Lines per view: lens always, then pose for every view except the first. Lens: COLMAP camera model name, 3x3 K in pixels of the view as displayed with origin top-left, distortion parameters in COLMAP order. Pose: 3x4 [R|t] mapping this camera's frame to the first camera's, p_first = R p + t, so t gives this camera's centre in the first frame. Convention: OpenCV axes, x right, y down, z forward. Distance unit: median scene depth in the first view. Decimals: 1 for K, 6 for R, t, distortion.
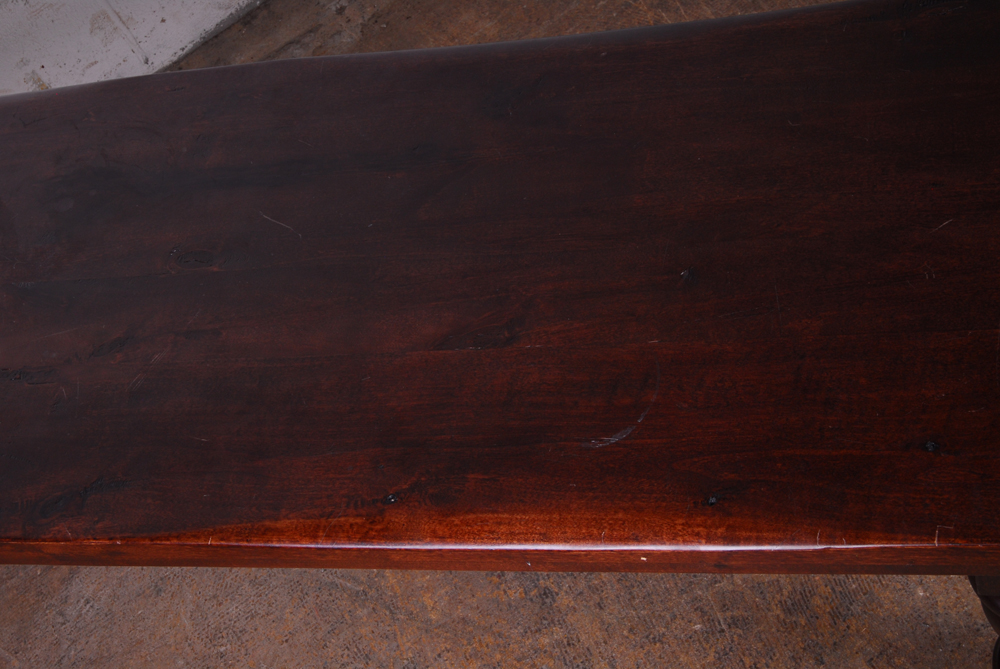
lens RADIAL K [[1652.5, 0, 500.0], [0, 1652.5, 334.5], [0, 0, 1]] dist [0.009398, 0.131011]
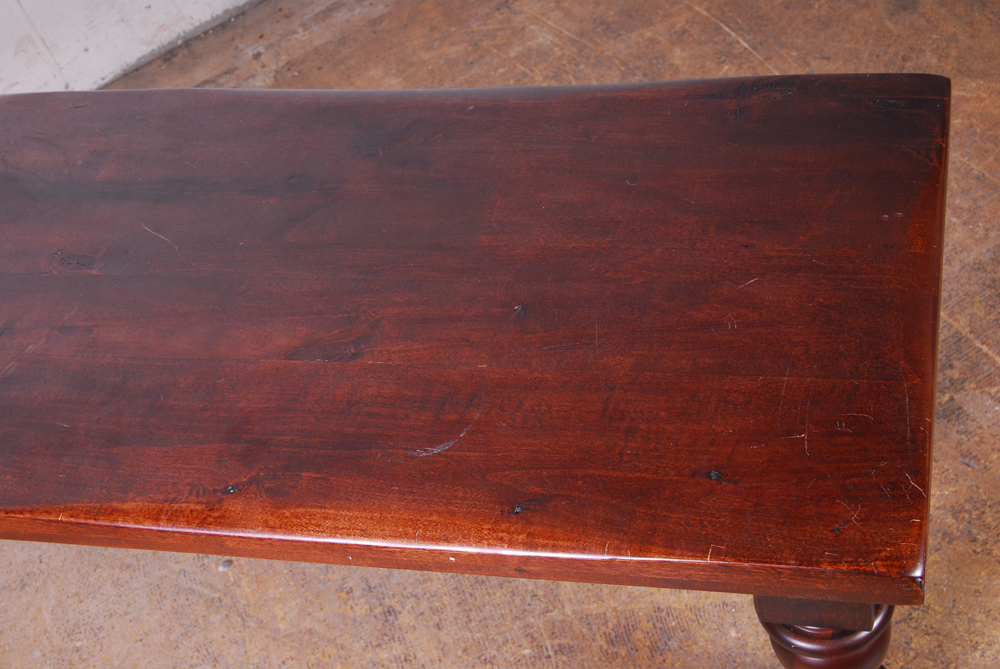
lens RADIAL K [[1652.5, 0, 500.0], [0, 1652.5, 334.5], [0, 0, 1]] dist [0.009398, 0.131011]
pose [[0.995638, 0.084054, 0.040500, 0.053599], [-0.082129, 0.995510, -0.047058, 0.031622], [-0.044274, 0.043527, 0.998071, -0.091472]]
